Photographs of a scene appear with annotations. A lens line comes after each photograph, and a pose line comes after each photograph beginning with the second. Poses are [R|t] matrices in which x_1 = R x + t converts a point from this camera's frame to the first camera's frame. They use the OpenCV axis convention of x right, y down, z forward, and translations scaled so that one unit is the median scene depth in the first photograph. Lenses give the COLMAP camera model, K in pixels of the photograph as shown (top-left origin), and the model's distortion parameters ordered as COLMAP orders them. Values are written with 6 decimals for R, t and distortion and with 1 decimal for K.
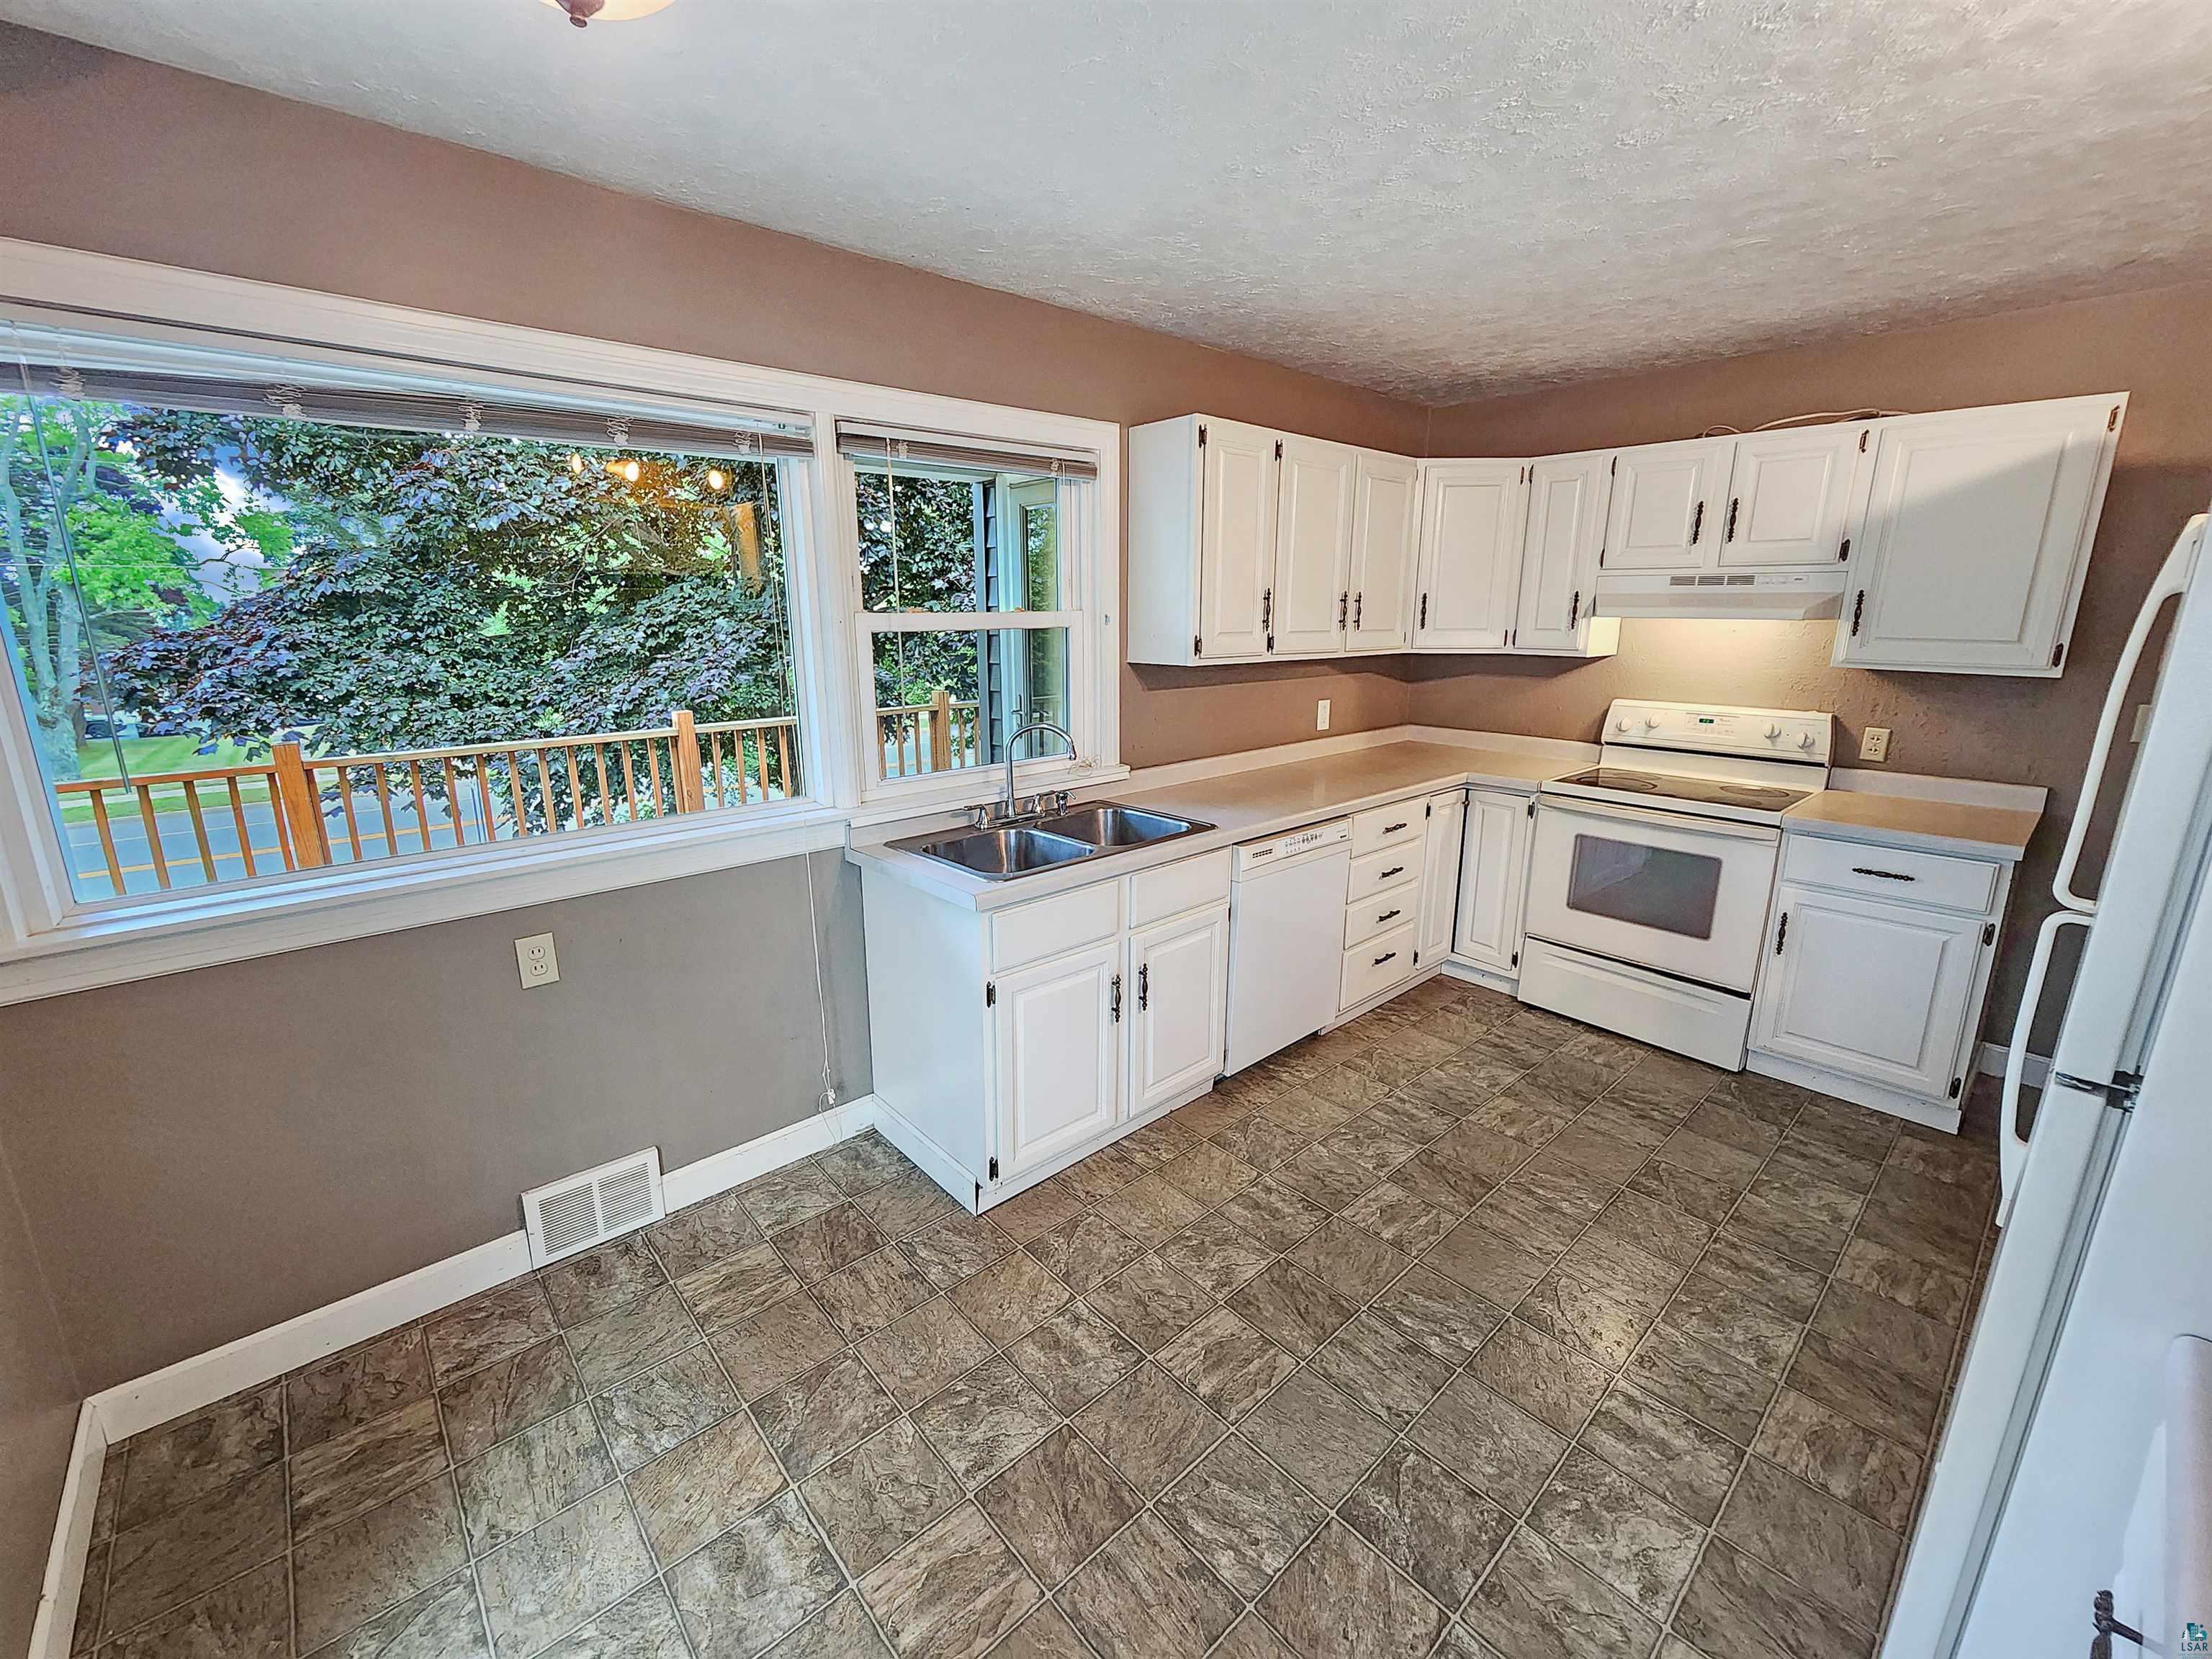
lens RADIAL K [[915.1, 0, 1135.1], [0, 915.1, 824.2], [0, 0, 1]] dist [0.005238, -0.000504]
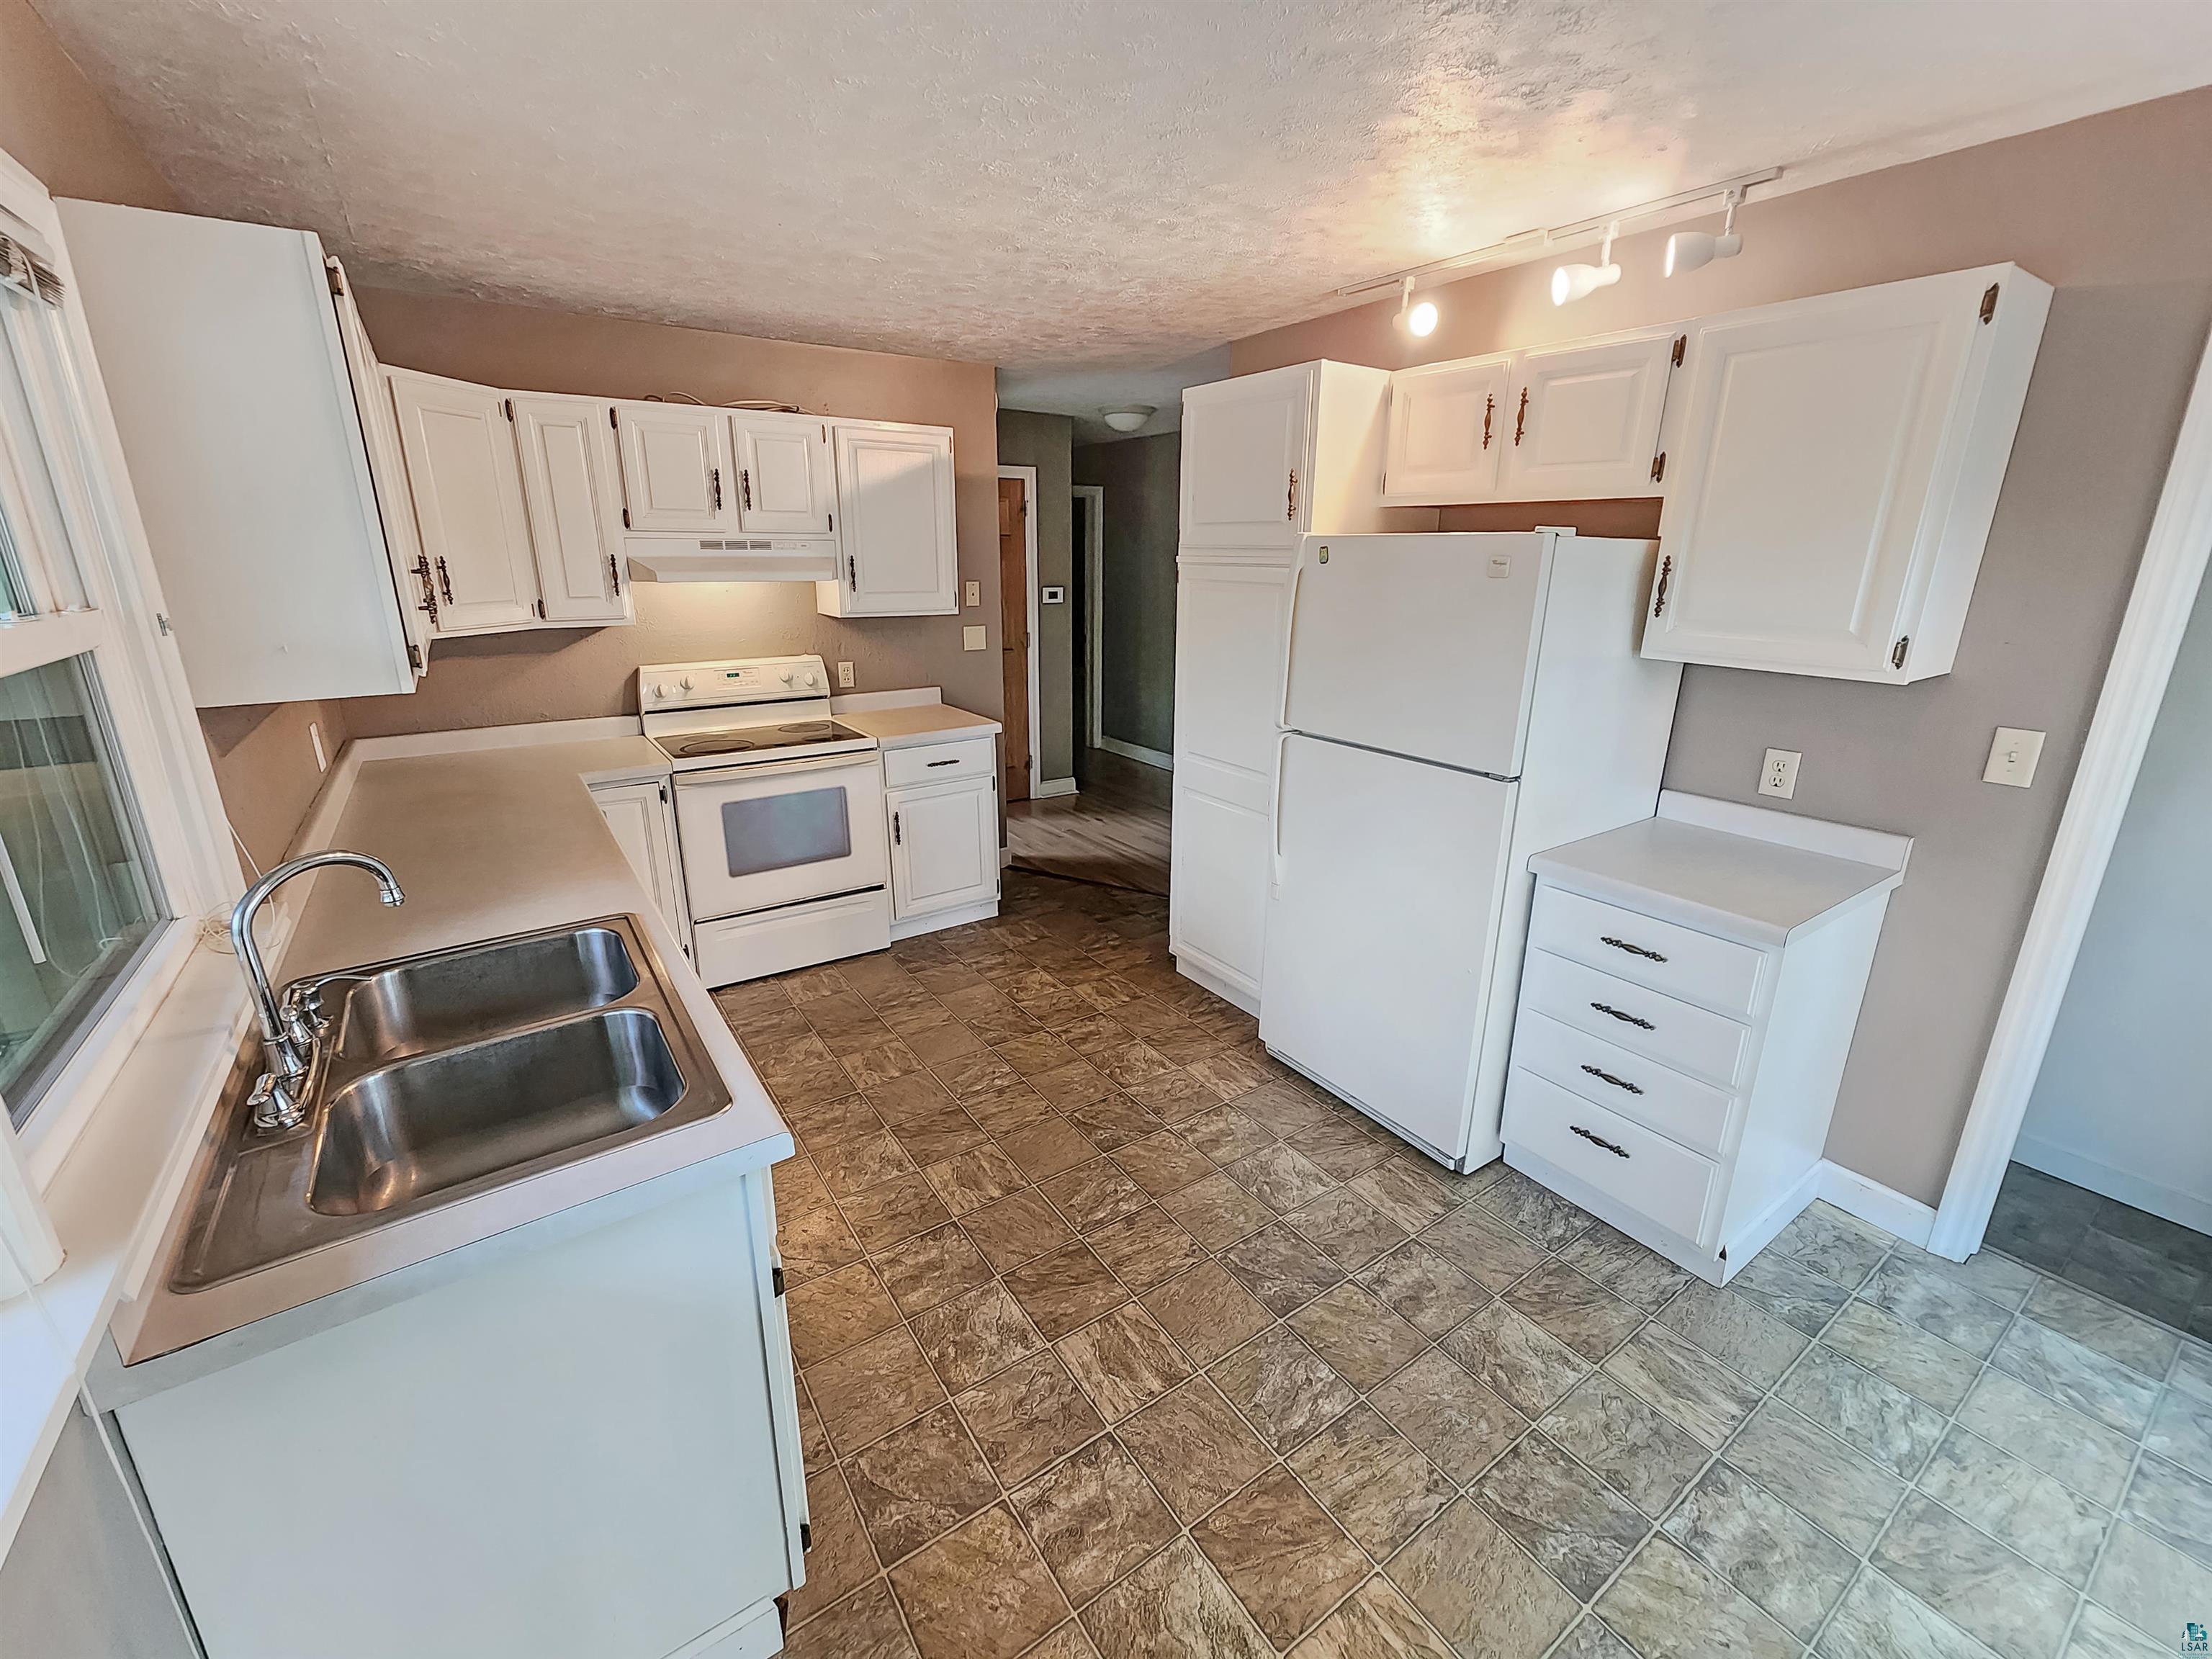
lens RADIAL K [[915.1, 0, 1071.2], [0, 915.1, 820.7], [0, 0, 1]] dist [0.005238, -0.000504]
pose [[0.155636, -0.278886, 0.947629, -0.823988], [0.229352, 0.943305, 0.239946, -0.252709], [-0.960820, 0.179997, 0.210775, 0.896237]]
